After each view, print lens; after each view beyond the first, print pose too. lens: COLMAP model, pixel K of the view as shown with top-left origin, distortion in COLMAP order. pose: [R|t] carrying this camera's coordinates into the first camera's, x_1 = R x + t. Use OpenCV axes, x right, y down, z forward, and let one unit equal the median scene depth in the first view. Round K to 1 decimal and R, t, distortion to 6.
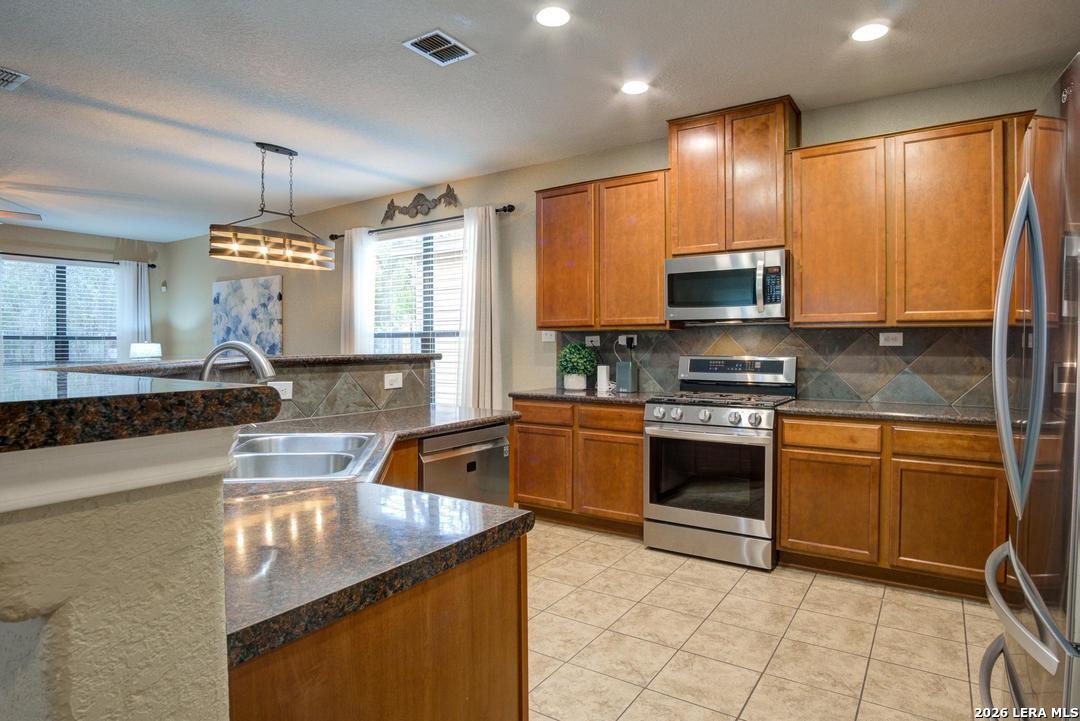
lens RADIAL K [[598.8, 0, 542.0], [0, 598.8, 328.2], [0, 0, 1]] dist [-0.042167, 0.002036]
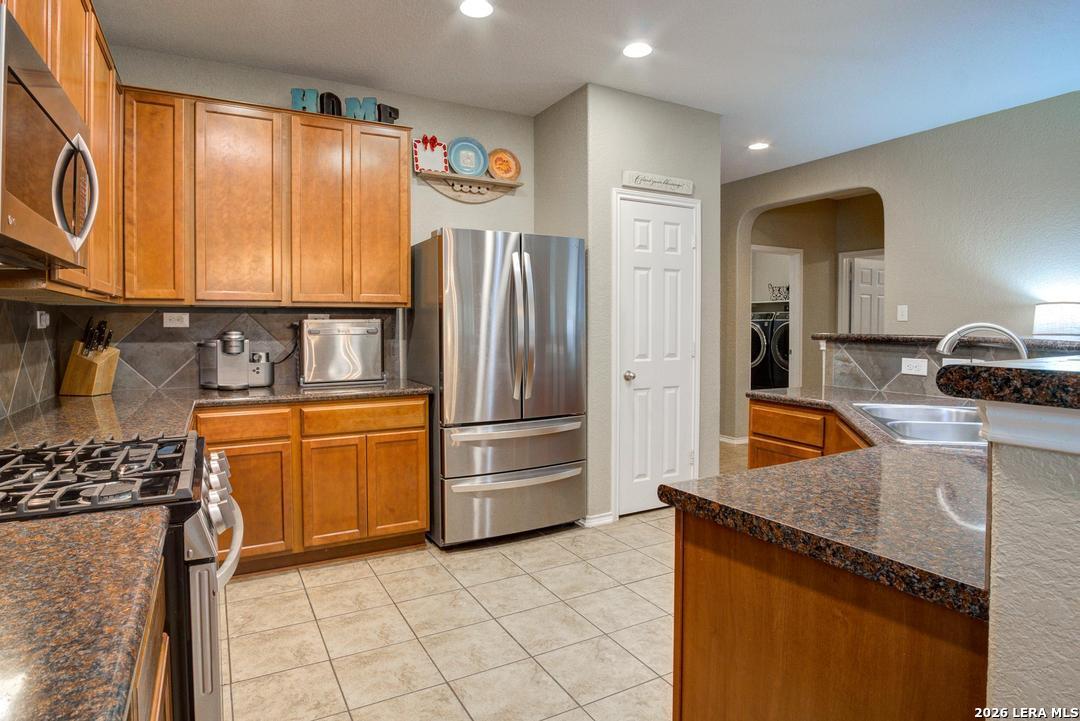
lens RADIAL K [[598.8, 0, 542.0], [0, 598.8, 328.2], [0, 0, 1]] dist [-0.042167, 0.002036]
pose [[-0.886326, -0.006055, 0.463023, -0.122748], [-0.015110, 0.999760, -0.015850, 0.026888], [-0.462816, -0.021045, -0.886205, 1.077418]]
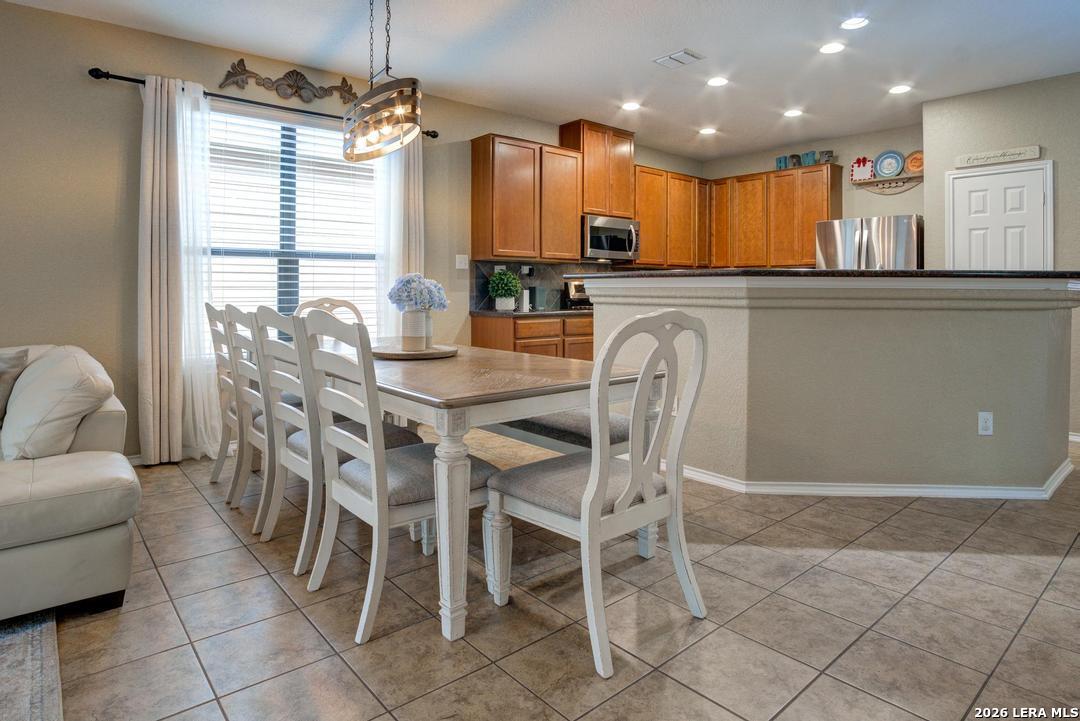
lens RADIAL K [[613.6, 0, 544.0], [0, 613.6, 290.2], [0, 0, 1]] dist [-0.068548, 0.023914]
pose [[0.271020, -0.000220, 0.962574, -1.220511], [-0.033106, 0.999406, 0.009550, 0.054683], [-0.962004, -0.034456, 0.270852, 0.666868]]
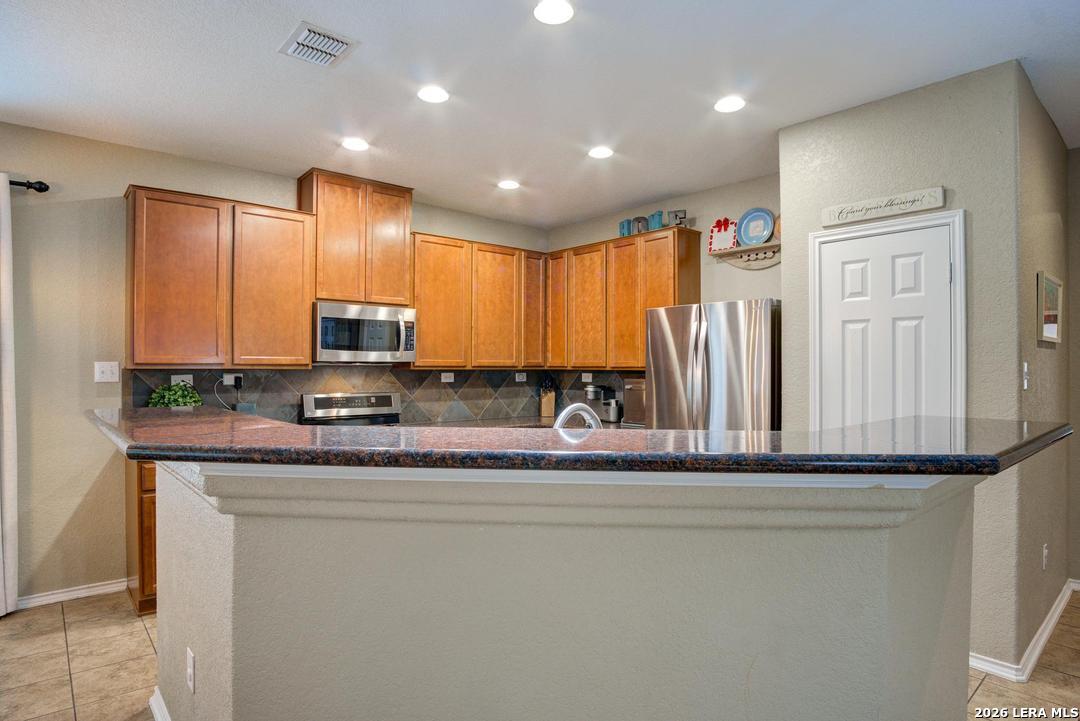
lens RADIAL K [[599.1, 0, 540.0], [0, 599.1, 360.5], [0, 0, 1]] dist [-0.038631, 0.001022]
pose [[0.261132, 0.010344, 0.965248, -0.666886], [-0.028845, 0.999580, -0.002908, -0.021899], [-0.964872, -0.027084, 0.261321, 0.342923]]
